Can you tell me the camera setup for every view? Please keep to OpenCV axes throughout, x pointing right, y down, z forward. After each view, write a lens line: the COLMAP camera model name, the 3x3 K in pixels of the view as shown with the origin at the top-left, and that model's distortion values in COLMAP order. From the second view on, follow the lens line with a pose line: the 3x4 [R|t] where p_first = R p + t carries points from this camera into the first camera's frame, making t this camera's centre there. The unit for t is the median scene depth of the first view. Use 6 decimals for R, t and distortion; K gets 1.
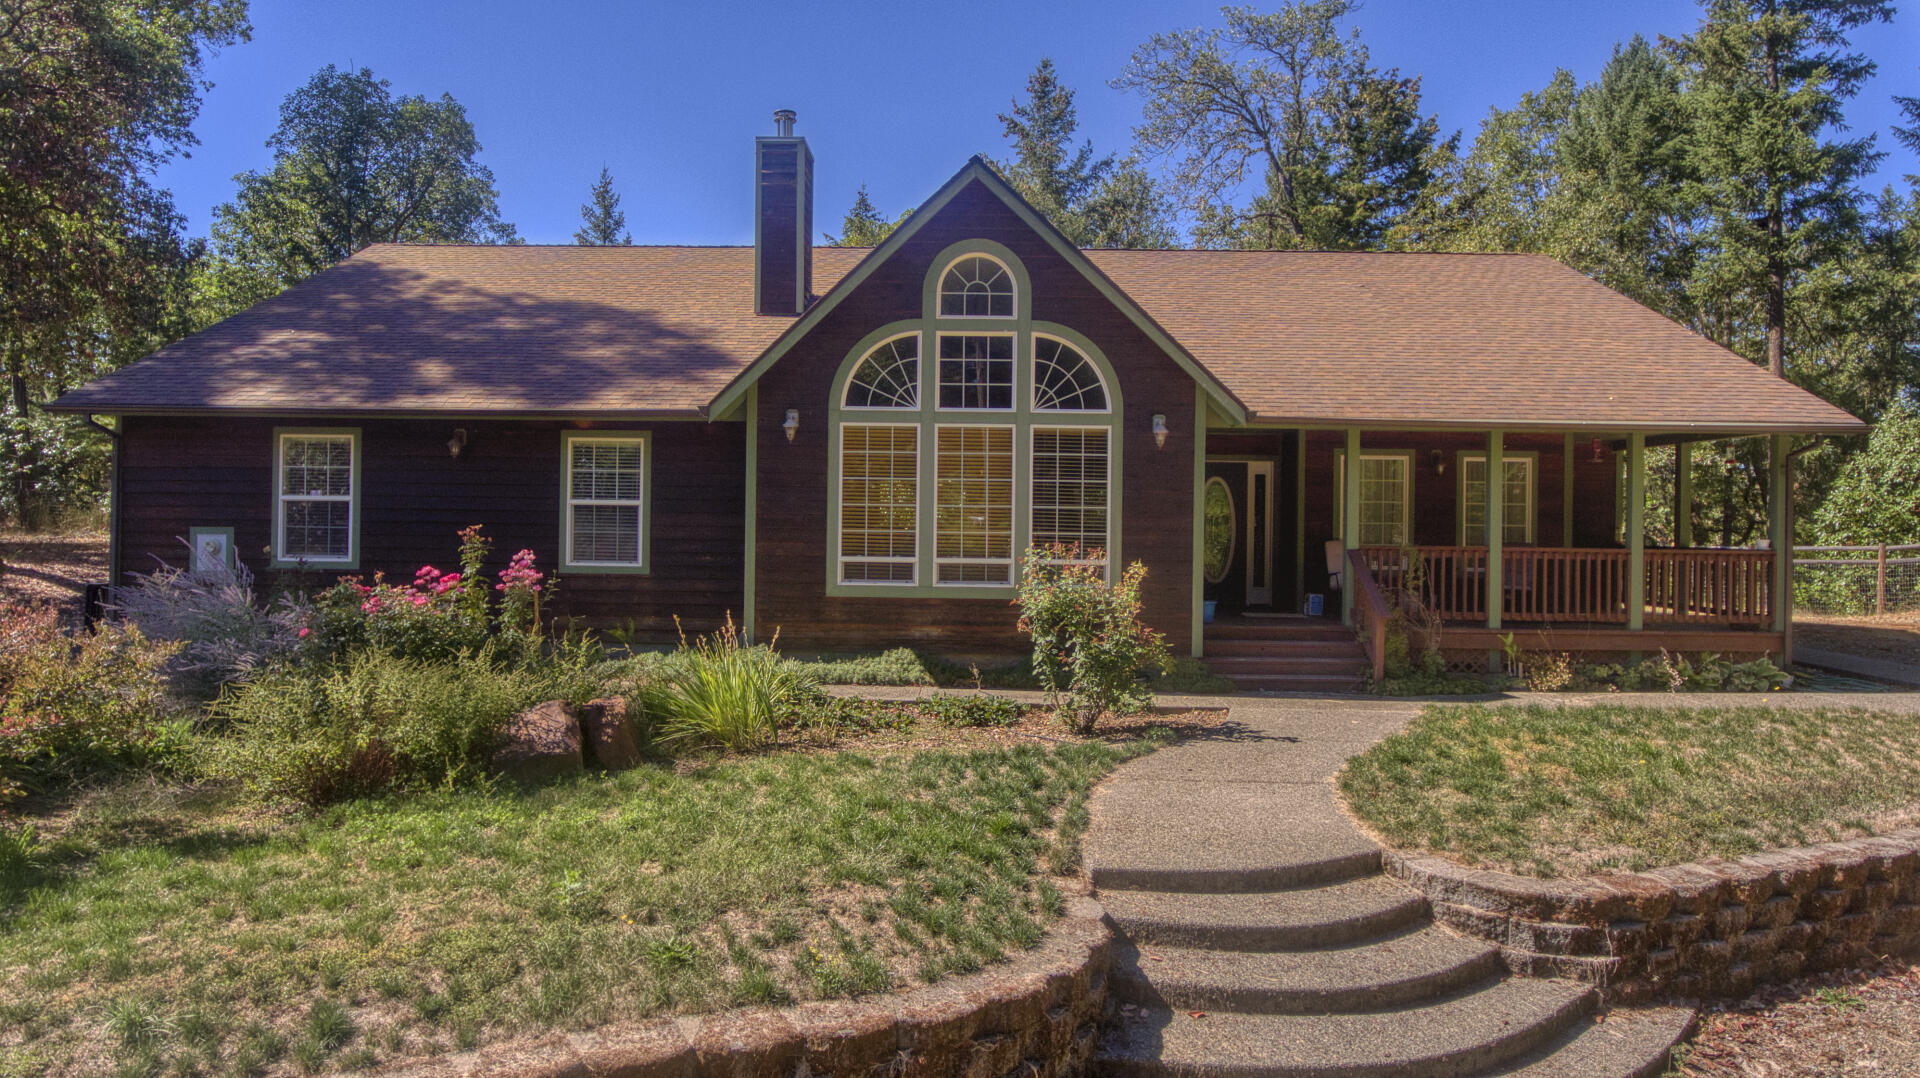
lens RADIAL K [[1126.5, 0, 951.8], [0, 1126.5, 513.2], [0, 0, 1]] dist [-0.028455, 0.002125]
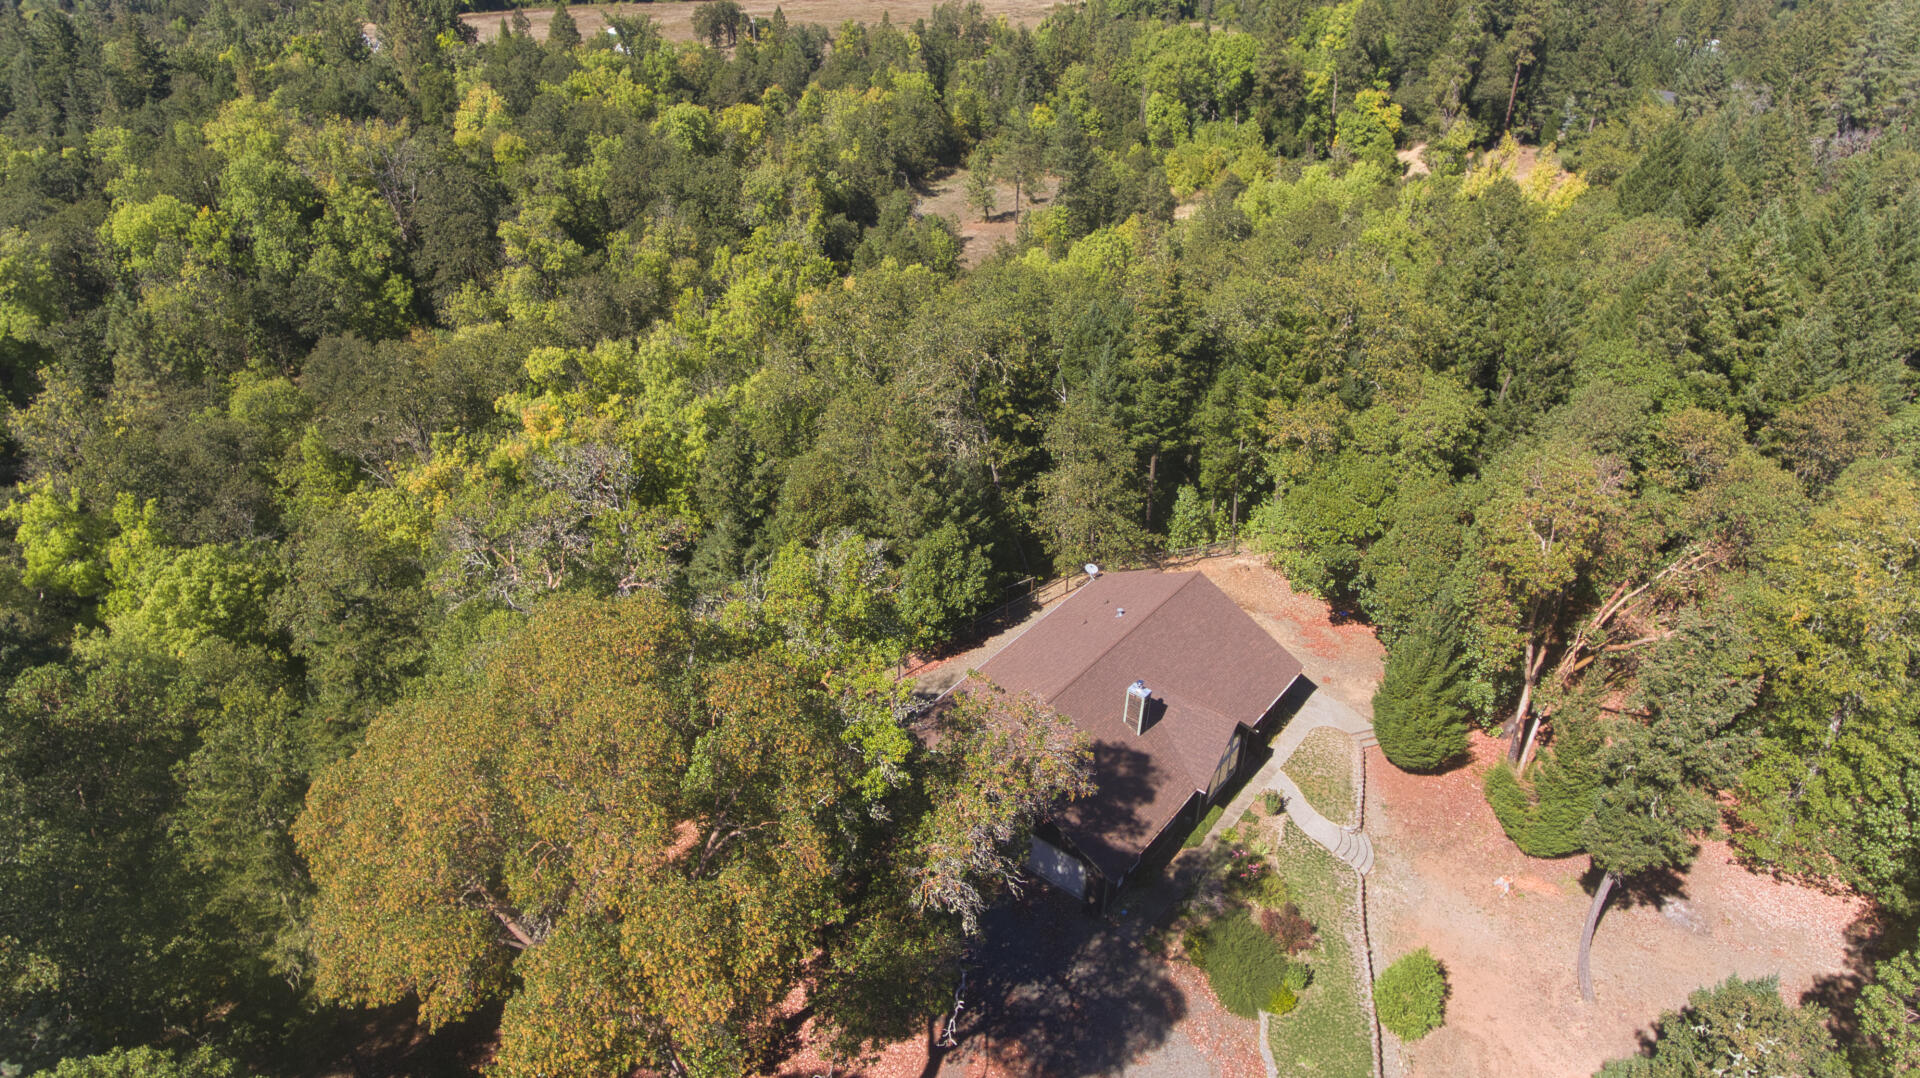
lens RADIAL K [[1126.5, 0, 939.4], [0, 1126.5, 510.7], [0, 0, 1]] dist [-0.028455, 0.002125]
pose [[0.621810, -0.393159, 0.677331, -3.552166], [-0.001224, 0.864372, 0.502851, -3.399167], [-0.783167, -0.313507, 0.536994, -0.252599]]
